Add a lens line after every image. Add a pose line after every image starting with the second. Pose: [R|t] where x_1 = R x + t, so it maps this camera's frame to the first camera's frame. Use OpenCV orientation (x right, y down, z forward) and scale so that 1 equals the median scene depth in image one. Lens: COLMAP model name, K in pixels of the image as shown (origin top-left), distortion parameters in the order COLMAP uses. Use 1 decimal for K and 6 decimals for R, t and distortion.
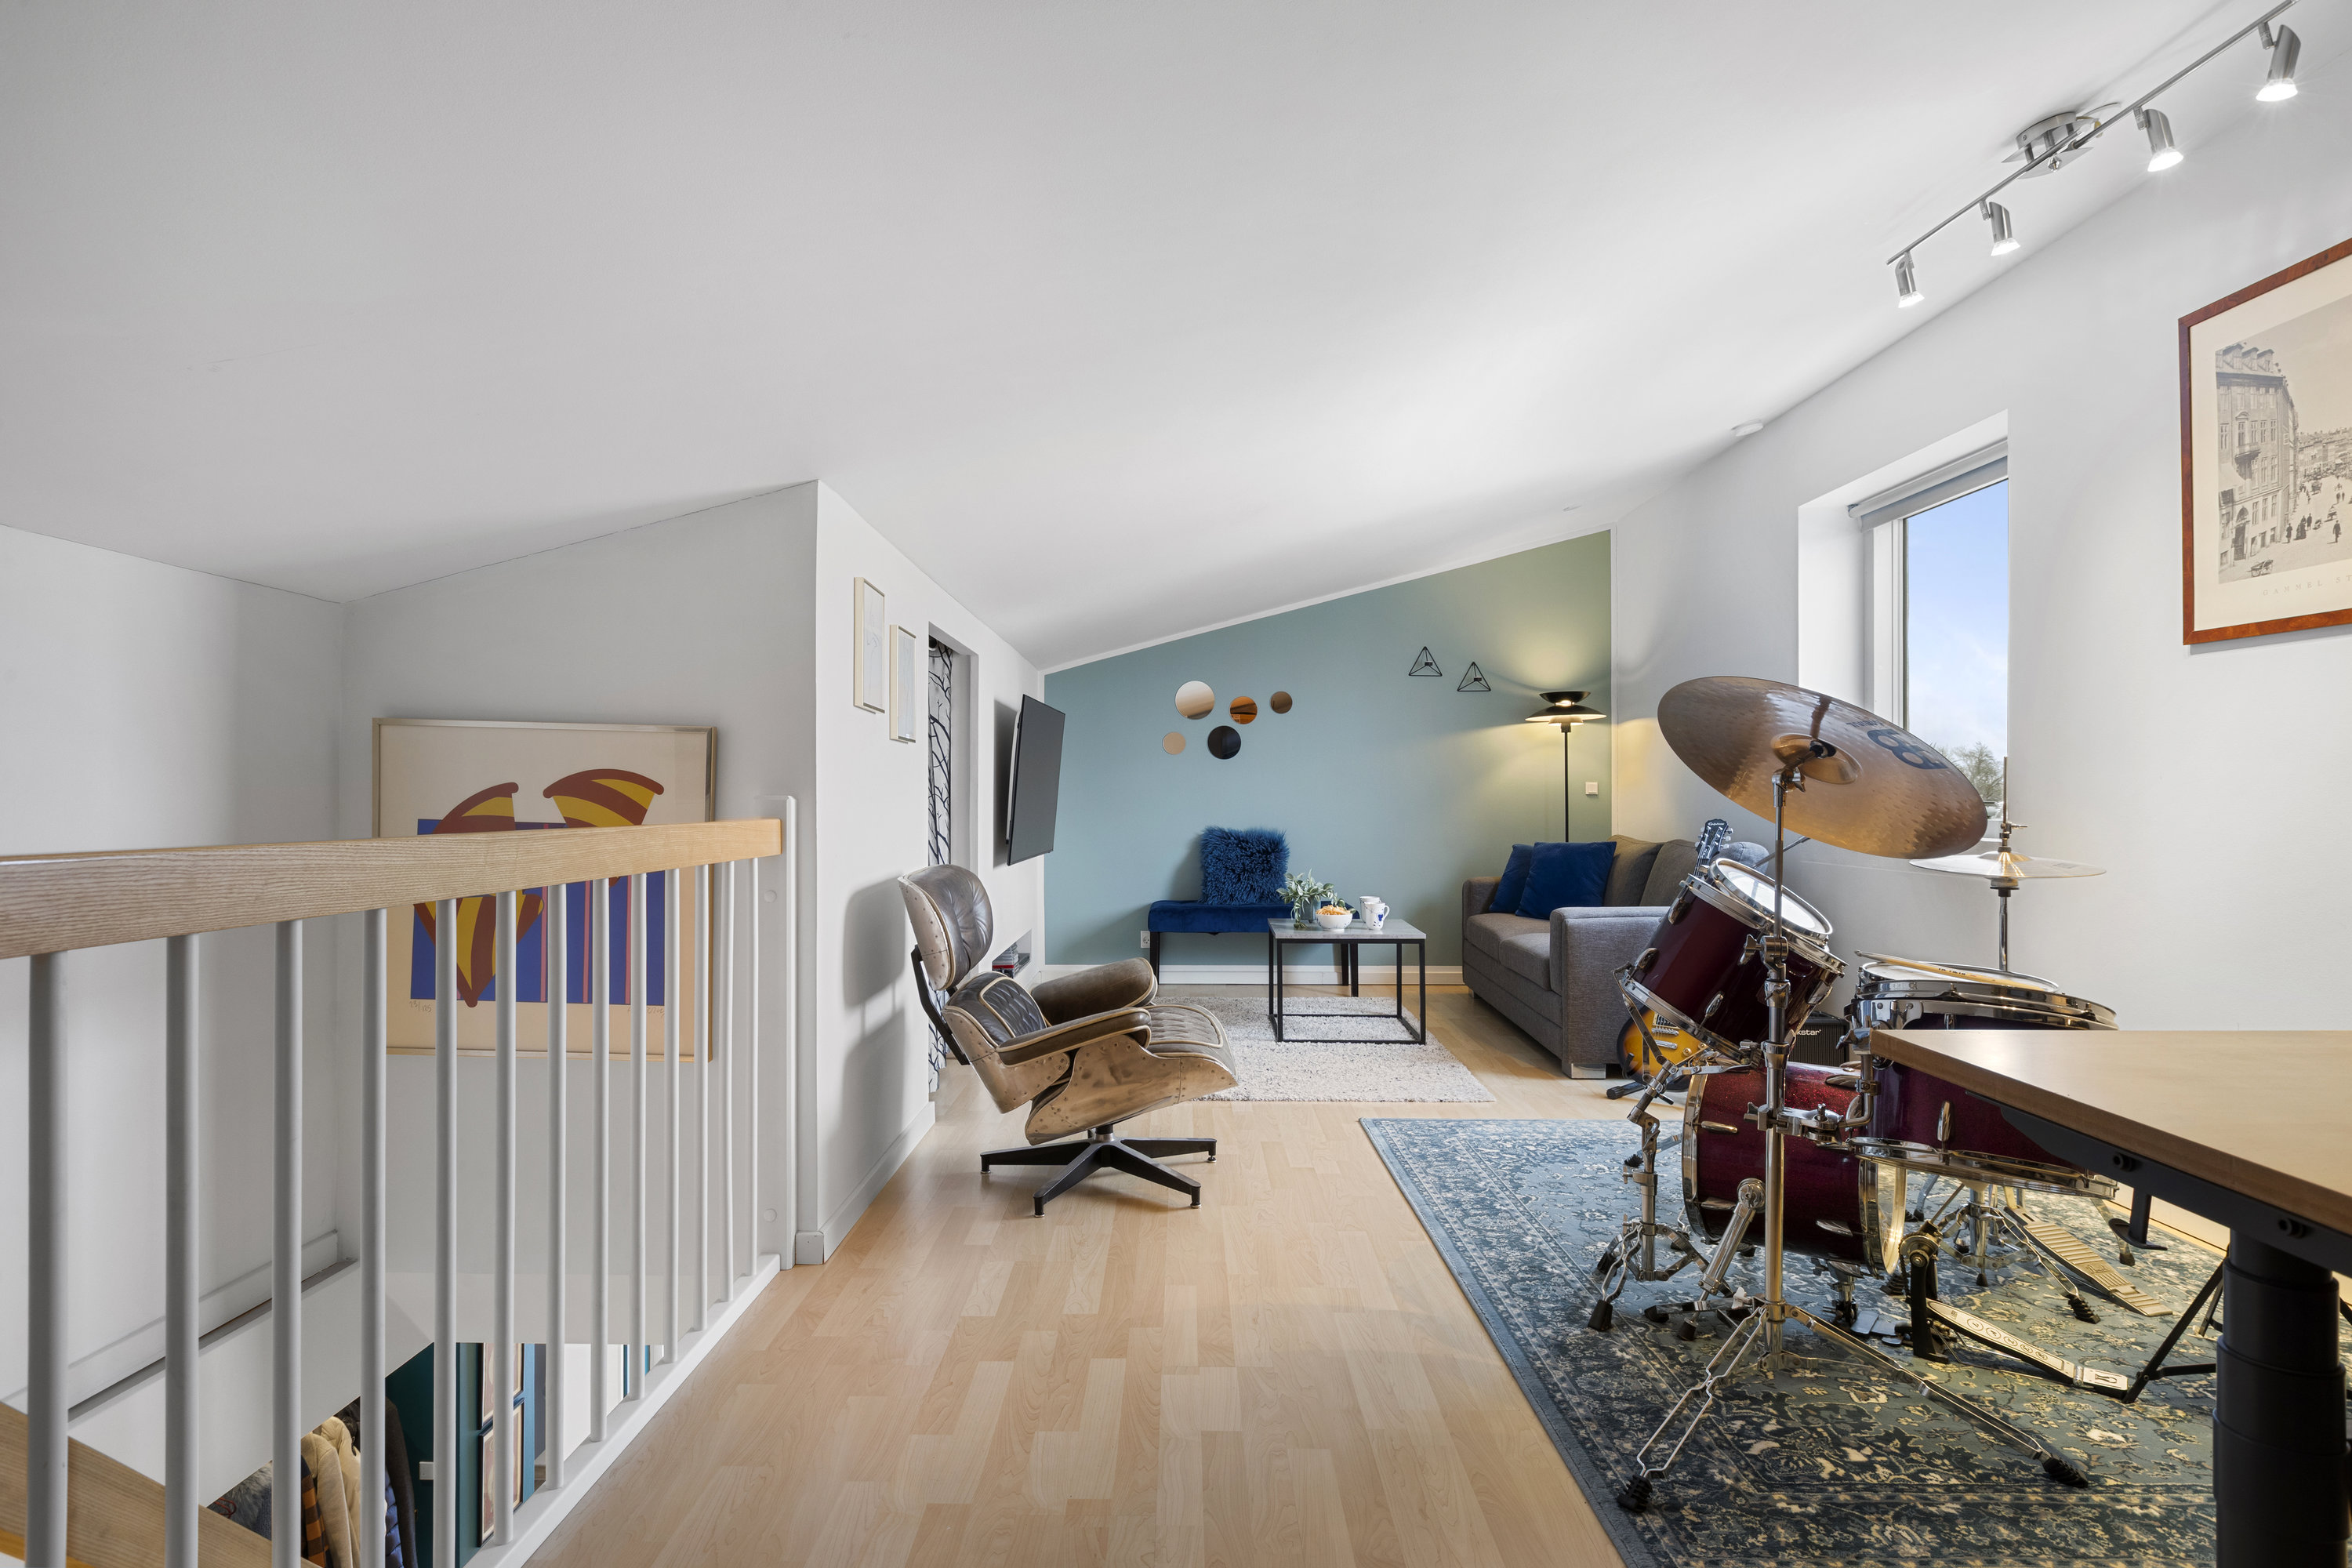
lens RADIAL K [[1235.7, 0, 1173.6], [0, 1235.7, 774.6], [0, 0, 1]] dist [0.004252, -0.001880]
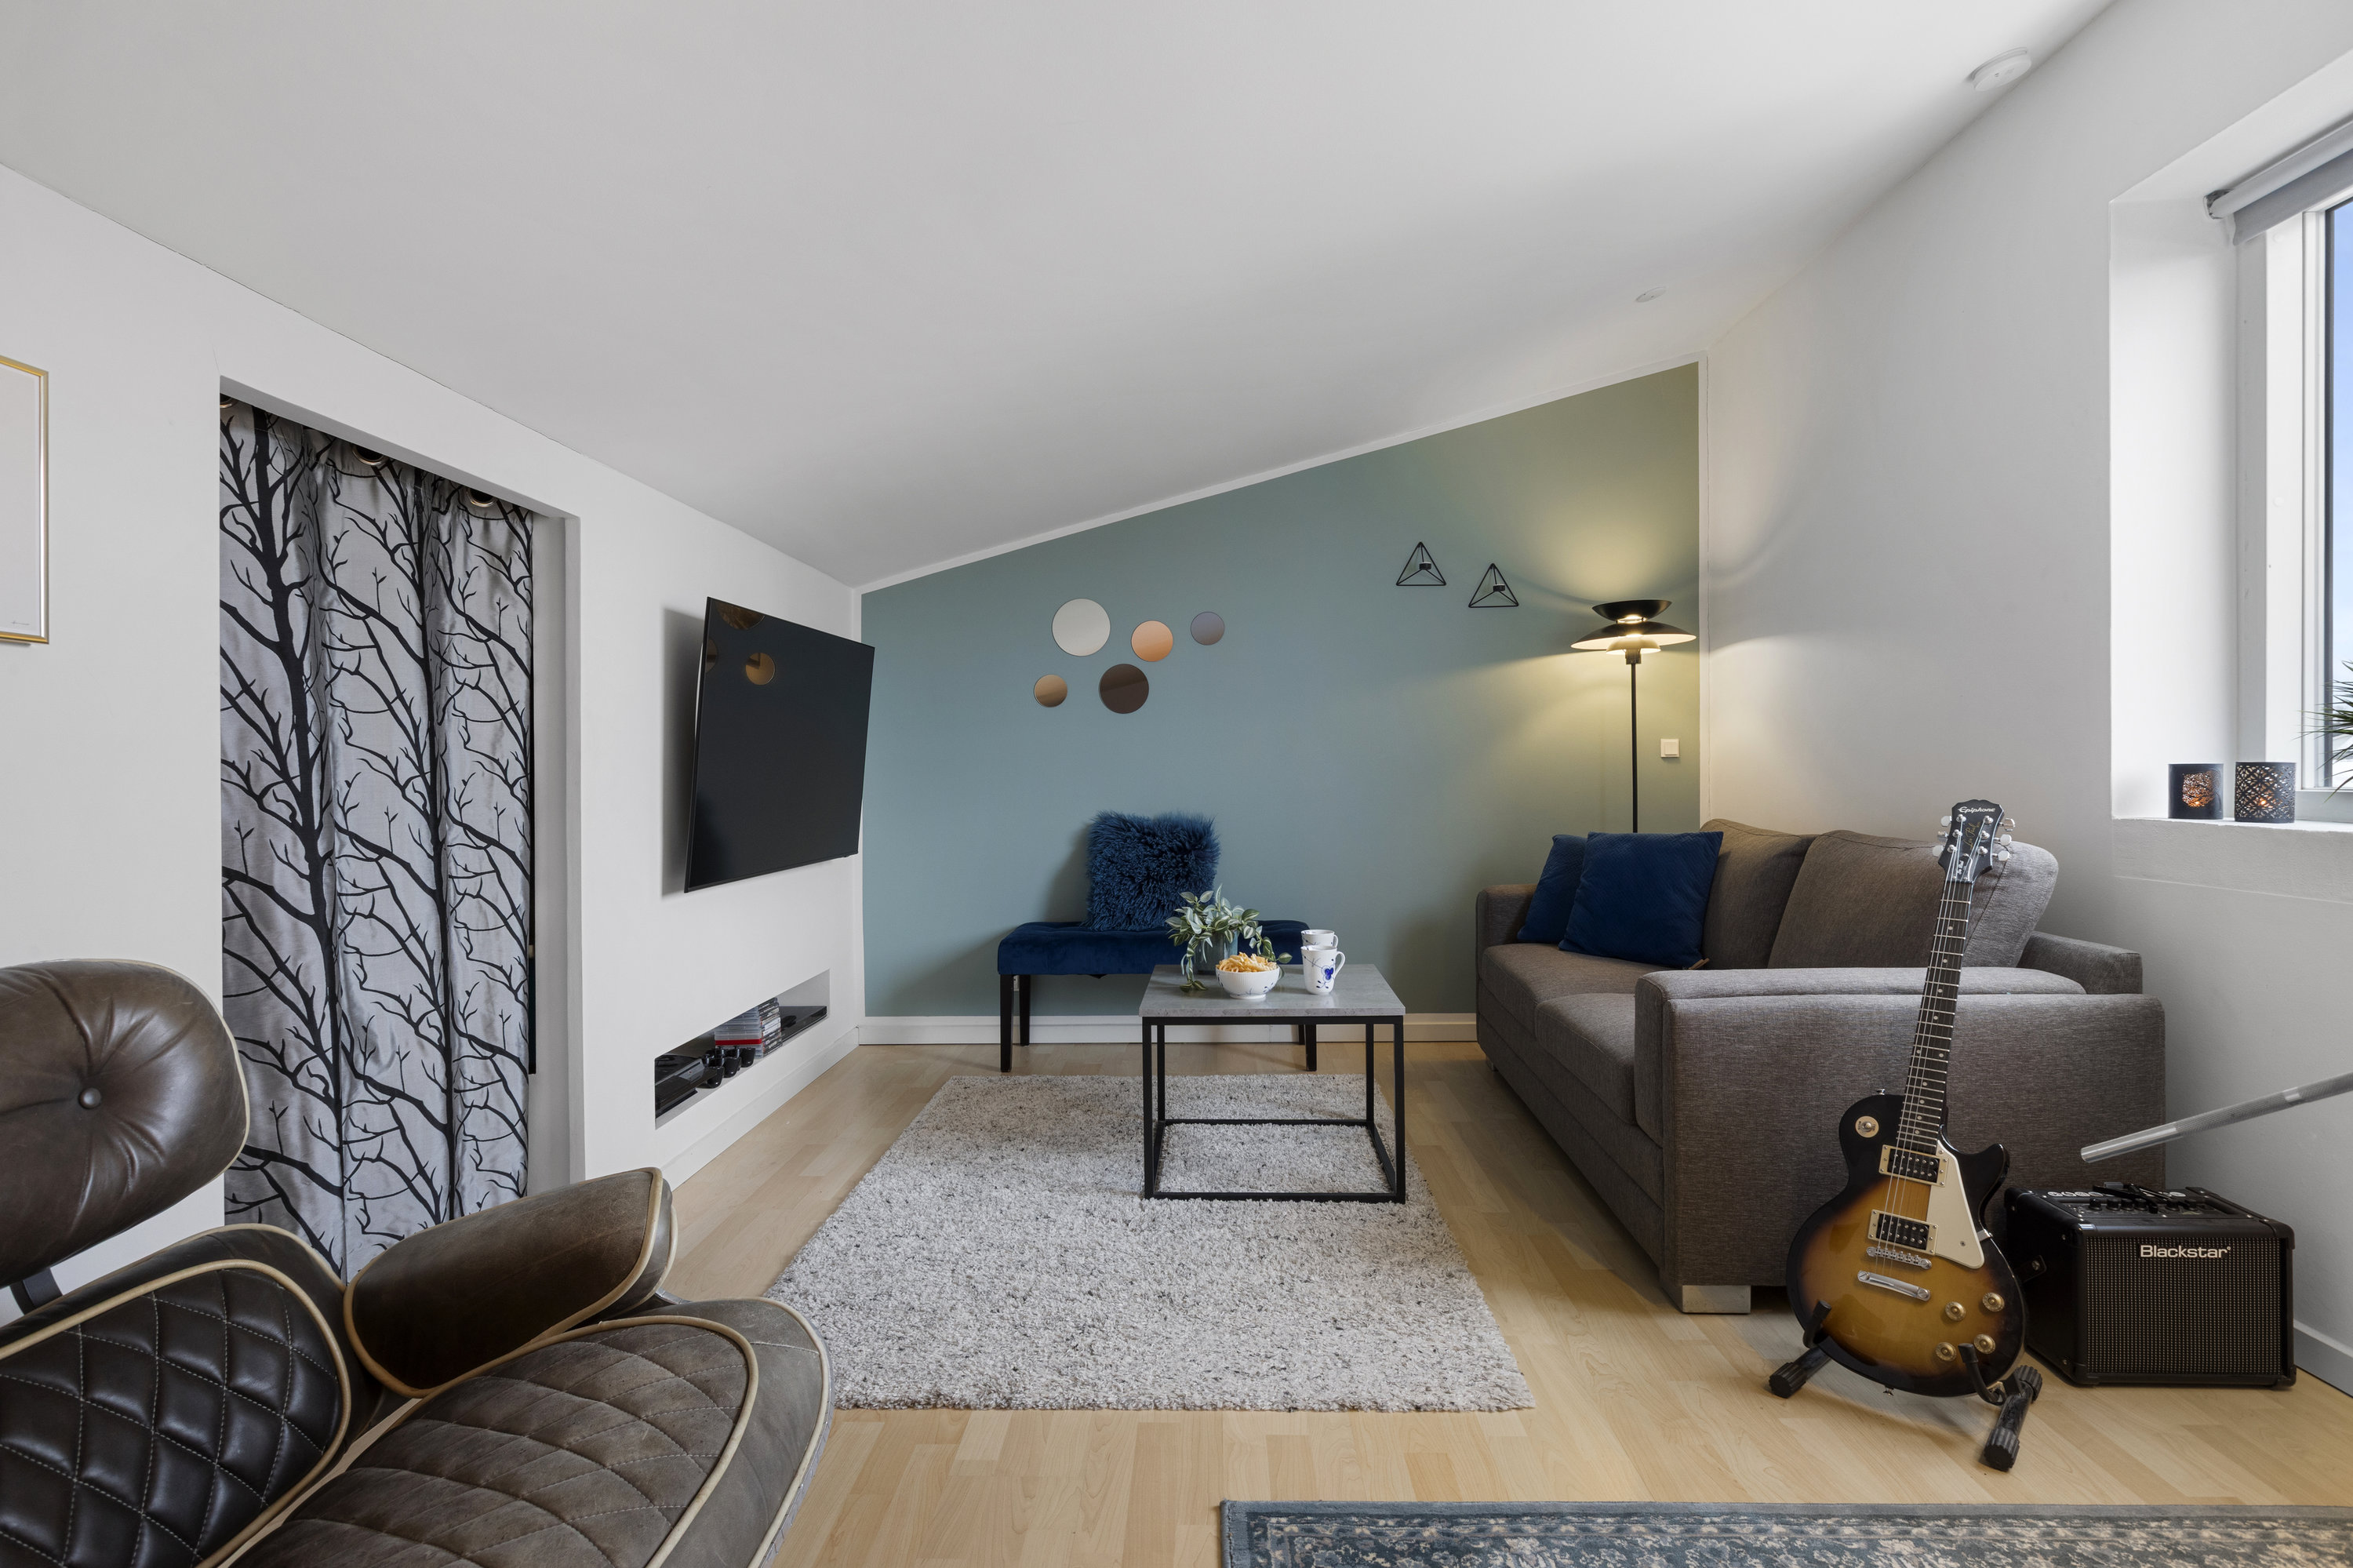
lens RADIAL K [[1199.7, 0, 1172.4], [0, 1199.7, 800.3], [0, 0, 1]] dist [-0.000508, 0.000553]
pose [[0.999541, -0.013384, -0.027166, 0.092480], [0.014591, 0.998892, 0.044749, 0.006974], [0.026537, -0.045125, 0.998629, 0.369302]]
